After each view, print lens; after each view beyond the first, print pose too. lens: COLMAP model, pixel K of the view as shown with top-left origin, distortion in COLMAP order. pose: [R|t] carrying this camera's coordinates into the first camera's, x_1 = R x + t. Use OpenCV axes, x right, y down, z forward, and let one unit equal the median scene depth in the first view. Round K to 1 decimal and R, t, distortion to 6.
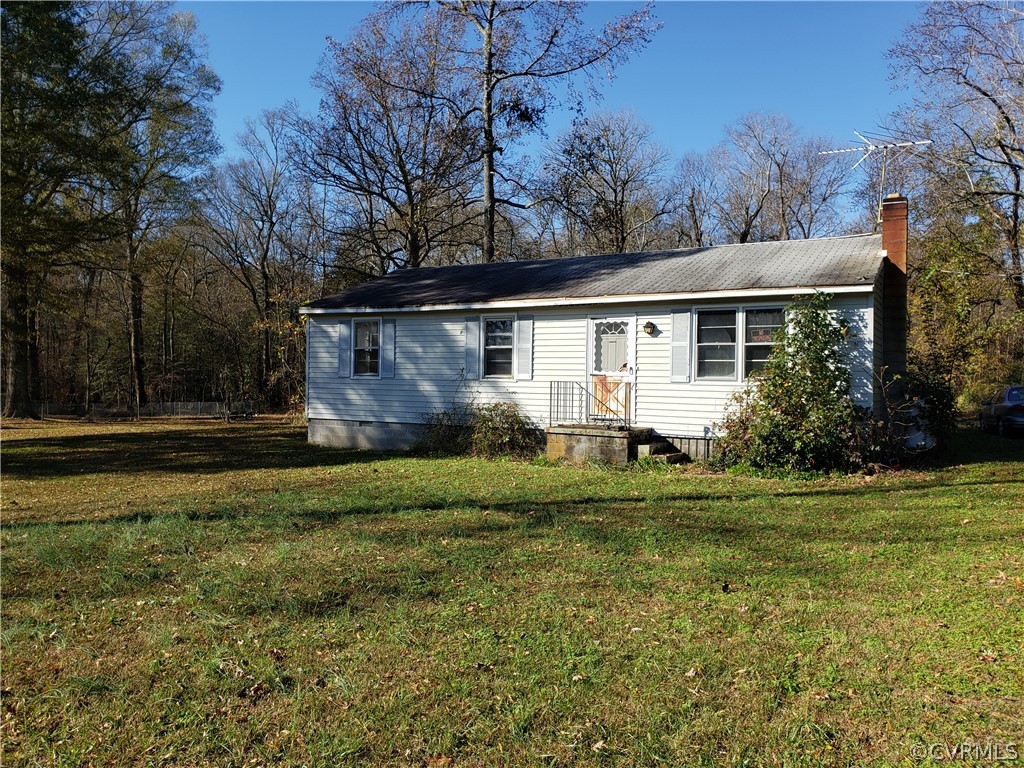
lens RADIAL K [[815.6, 0, 565.1], [0, 815.6, 369.1], [0, 0, 1]] dist [-0.001938, -0.004954]
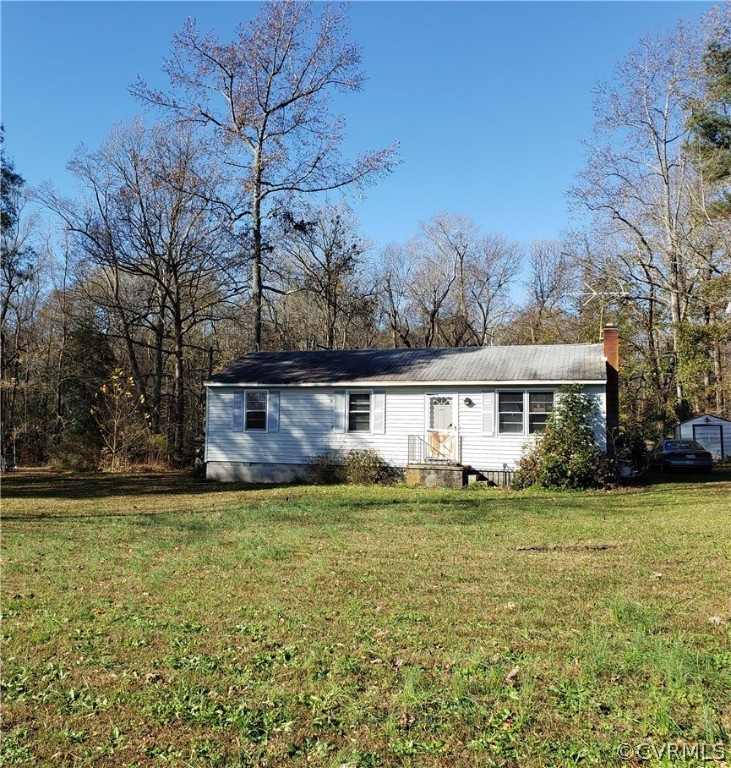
lens RADIAL K [[787.7, 0, 365.5], [0, 787.7, 384.0], [0, 0, 1]] dist [-0.058481, -0.002819]
pose [[0.983935, 0.020044, 0.177396, -0.356389], [-0.010691, 0.998509, -0.053524, -0.000863], [-0.178205, 0.050768, 0.982683, -0.455661]]
